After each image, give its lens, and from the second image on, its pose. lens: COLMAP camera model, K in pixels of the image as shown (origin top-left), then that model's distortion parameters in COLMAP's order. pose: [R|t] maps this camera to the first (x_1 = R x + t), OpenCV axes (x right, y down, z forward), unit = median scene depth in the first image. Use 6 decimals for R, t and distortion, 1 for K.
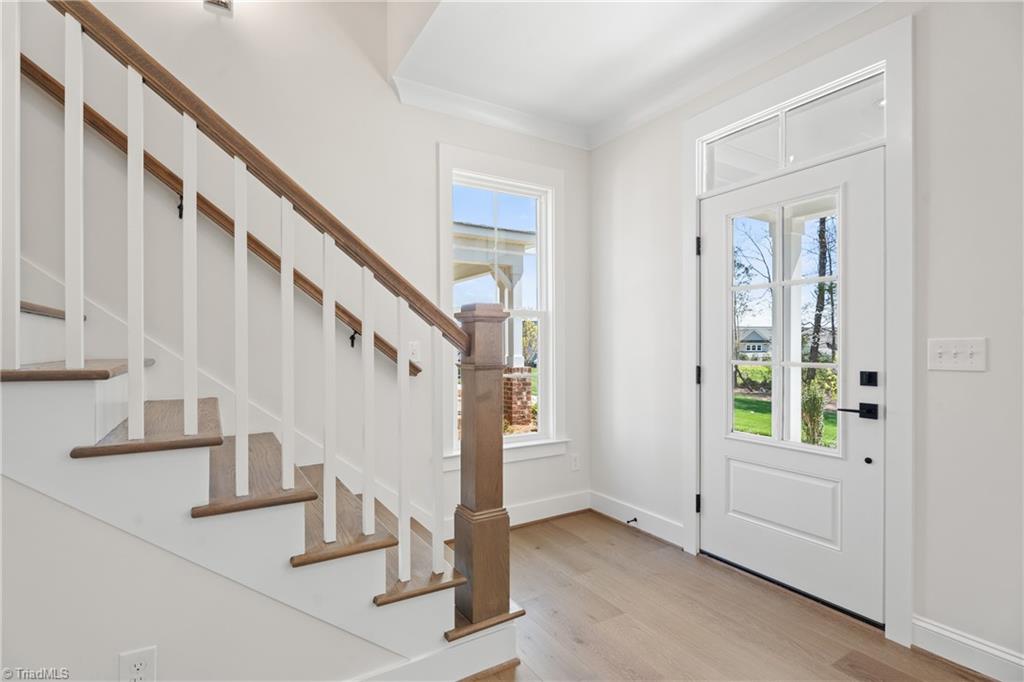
lens RADIAL K [[481.1, 0, 495.6], [0, 481.1, 343.5], [0, 0, 1]] dist [0.002037, 0.000254]
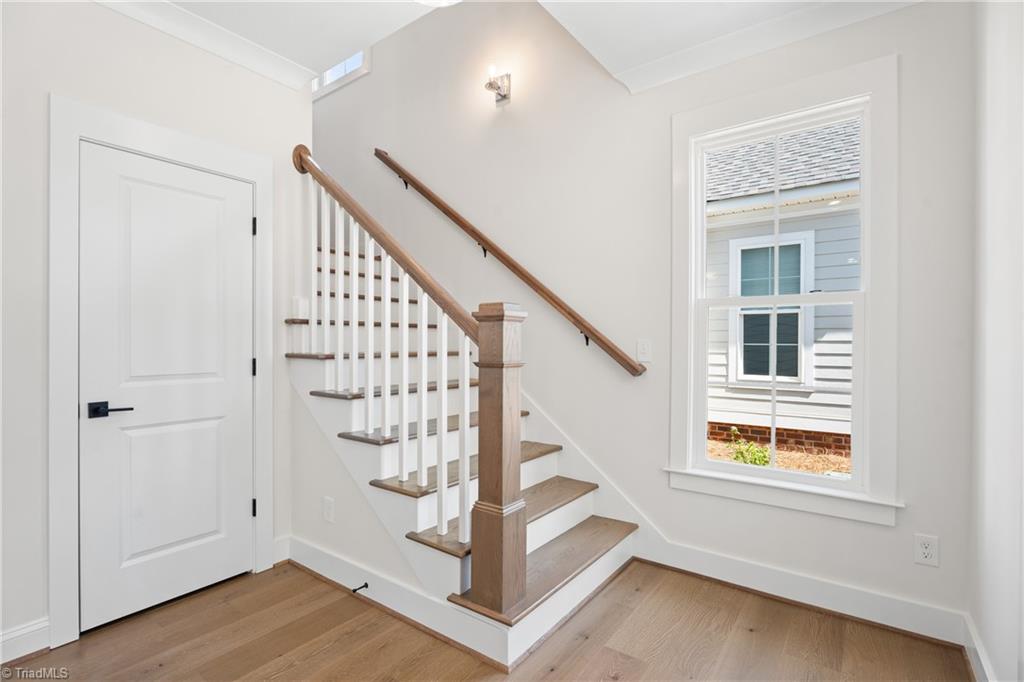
lens RADIAL K [[477.7, 0, 515.3], [0, 477.7, 347.1], [0, 0, 1]] dist [-0.017101, 0.000341]
pose [[0.396964, 0.001567, -0.917833, 0.597305], [0.000368, 0.999998, 0.001867, 0.008661], [0.917834, -0.001079, 0.396963, 0.415990]]
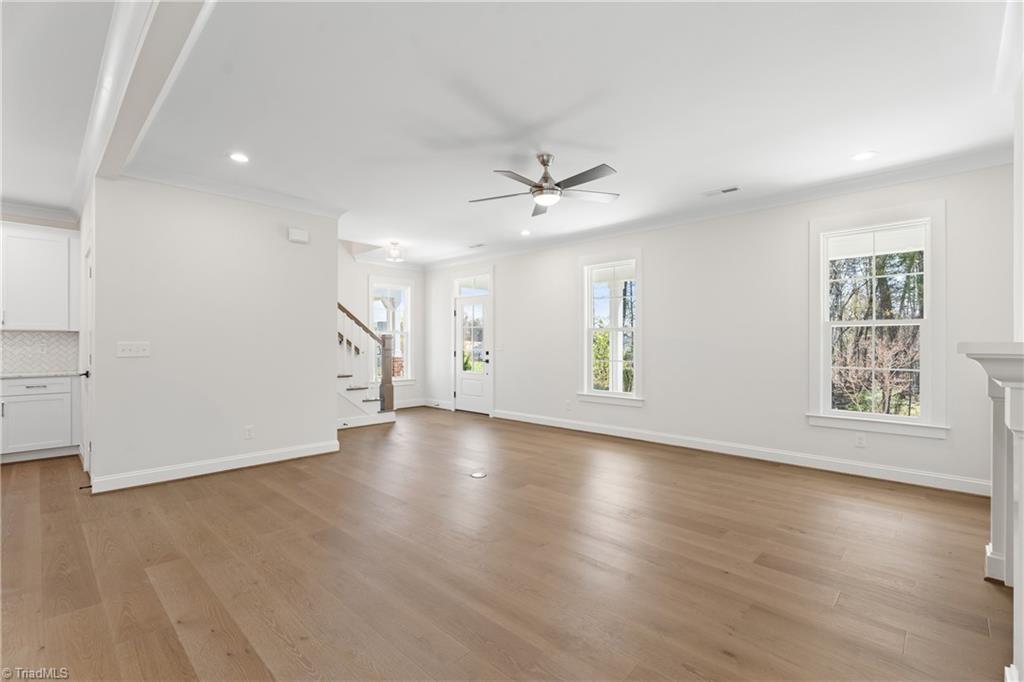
lens RADIAL K [[455.0, 0, 509.4], [0, 455.0, 342.3], [0, 0, 1]] dist [0.002299, 0.000619]
pose [[0.960301, 0.002943, 0.278951, -0.071514], [-0.002066, 0.999992, -0.003437, -0.002144], [-0.278959, 0.002724, 0.960299, -1.979566]]
